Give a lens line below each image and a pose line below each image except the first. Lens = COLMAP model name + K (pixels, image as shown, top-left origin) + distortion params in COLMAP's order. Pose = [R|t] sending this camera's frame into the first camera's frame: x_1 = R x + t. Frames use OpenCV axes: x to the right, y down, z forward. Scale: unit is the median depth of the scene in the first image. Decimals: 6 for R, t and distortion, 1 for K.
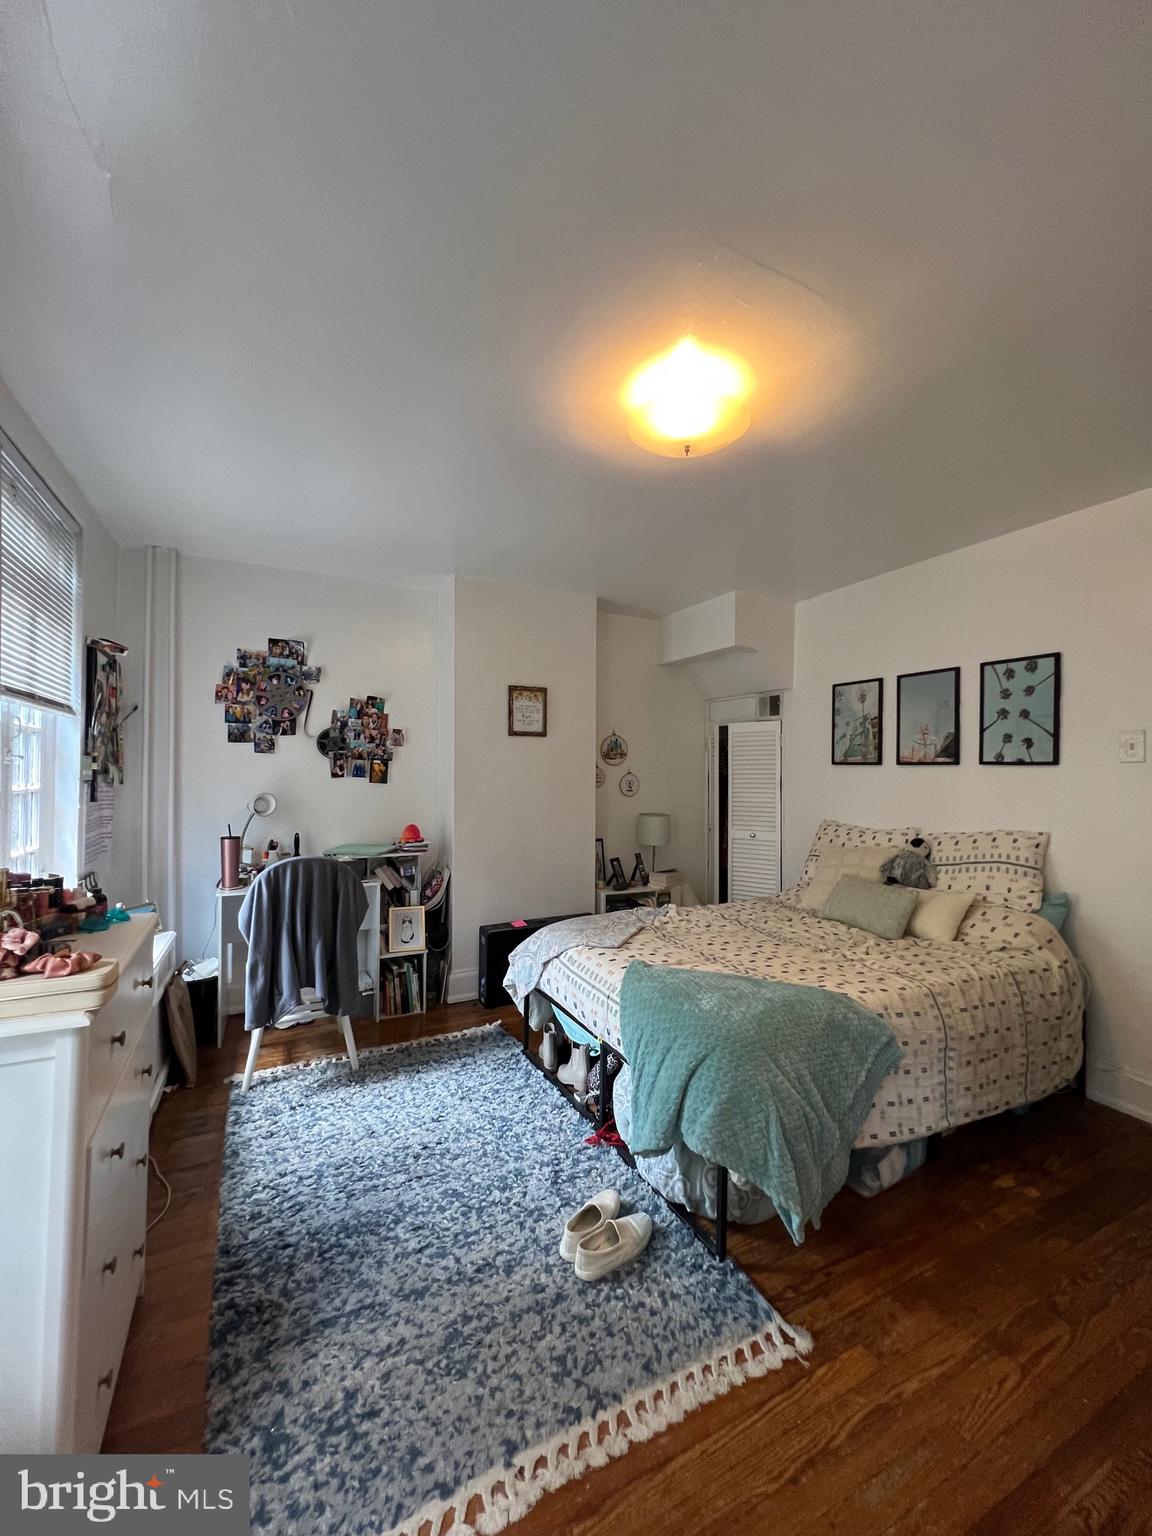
lens RADIAL K [[613.6, 0, 580.5], [0, 613.6, 767.5], [0, 0, 1]] dist [0.001694, 0.000367]
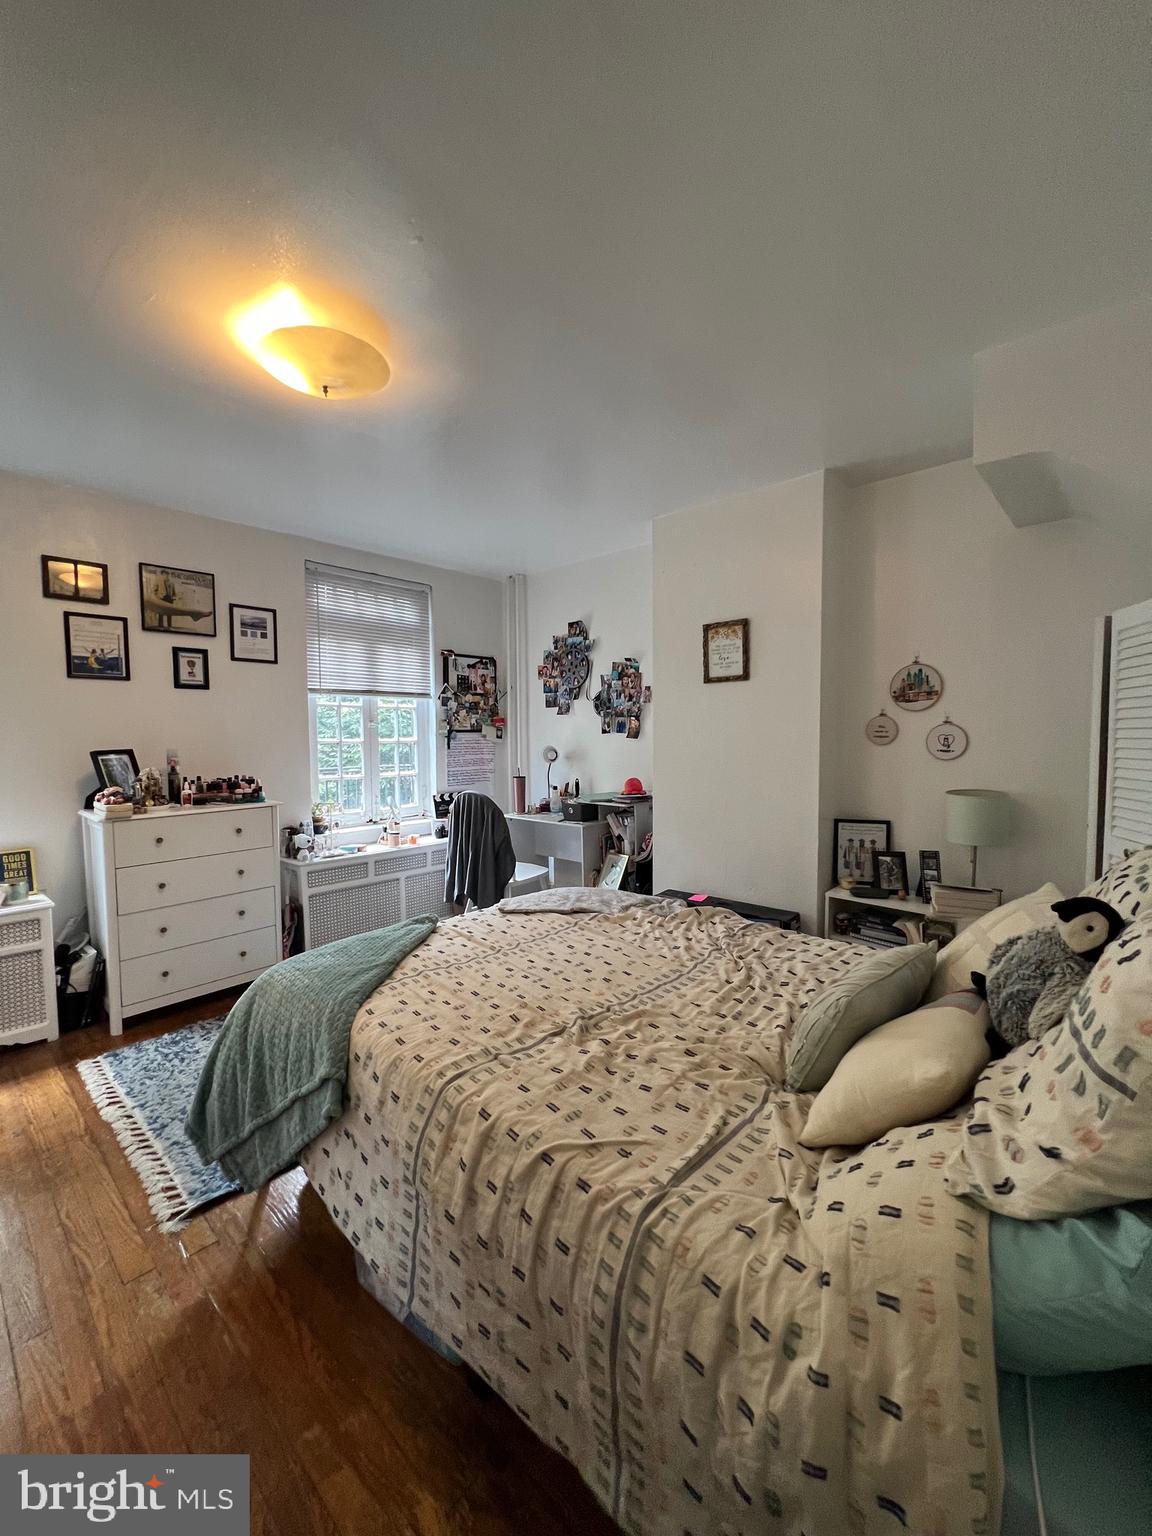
lens RADIAL K [[617.3, 0, 580.6], [0, 617.3, 772.8], [0, 0, 1]] dist [-0.002075, -0.000094]
pose [[0.354557, 0.050705, -0.933659, 0.673556], [0.018806, 0.997940, 0.061337, 0.018257], [0.934845, -0.039306, 0.352873, 0.547104]]
